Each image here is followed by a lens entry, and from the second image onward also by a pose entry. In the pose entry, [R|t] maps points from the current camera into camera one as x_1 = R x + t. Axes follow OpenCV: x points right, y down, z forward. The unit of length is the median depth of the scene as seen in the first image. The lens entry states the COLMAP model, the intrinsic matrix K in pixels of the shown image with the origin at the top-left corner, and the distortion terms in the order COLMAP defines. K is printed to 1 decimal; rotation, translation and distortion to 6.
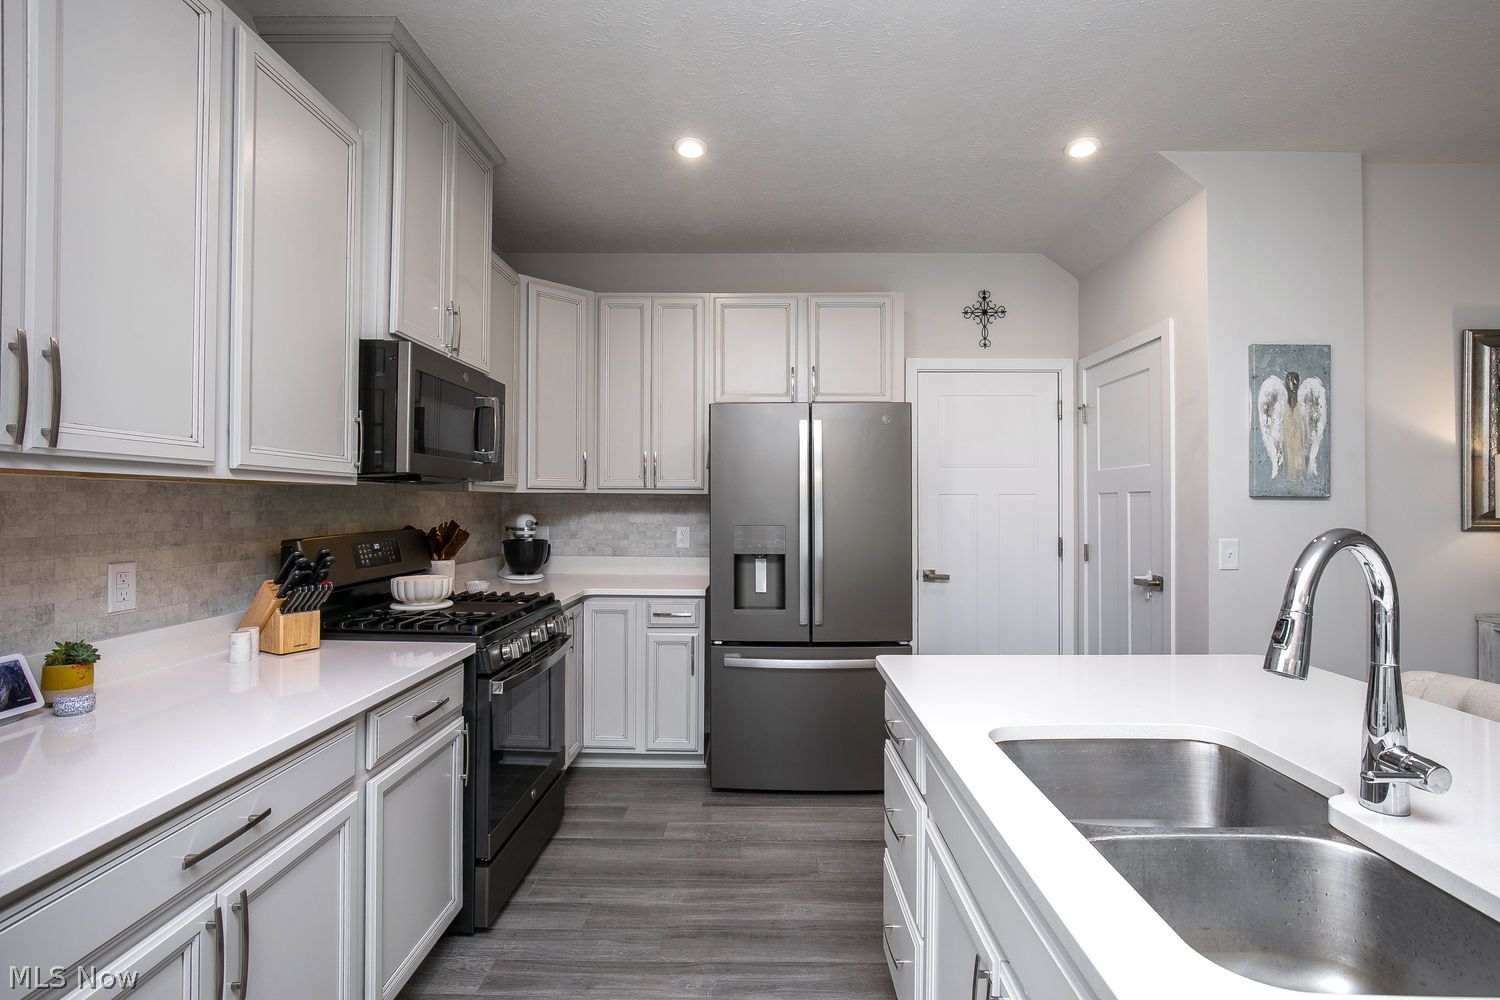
lens RADIAL K [[696.9, 0, 750.0], [0, 696.9, 500.0], [0, 0, 1]] dist [-0.002130, -0.000538]
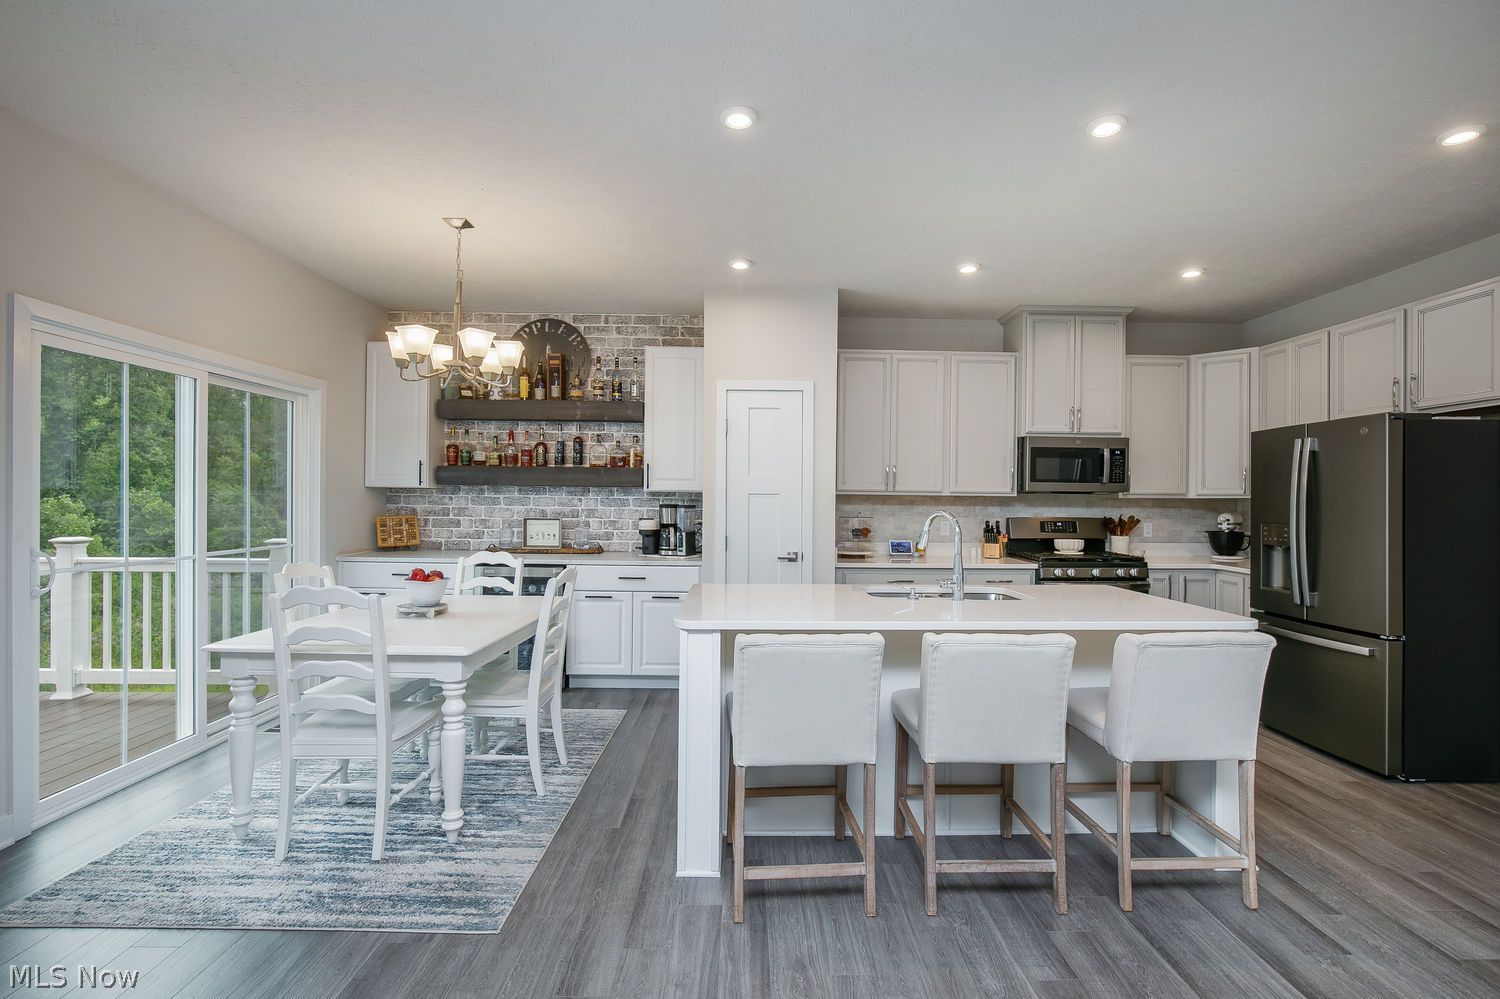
lens RADIAL K [[696.9, 0, 750.0], [0, 696.9, 499.5], [0, 0, 1]] dist [-0.002130, -0.000538]
pose [[0.029617, -0.001577, -0.999560, 1.376768], [-0.001217, 0.999998, -0.001614, -0.004146], [0.999561, 0.001264, 0.029615, -0.004838]]
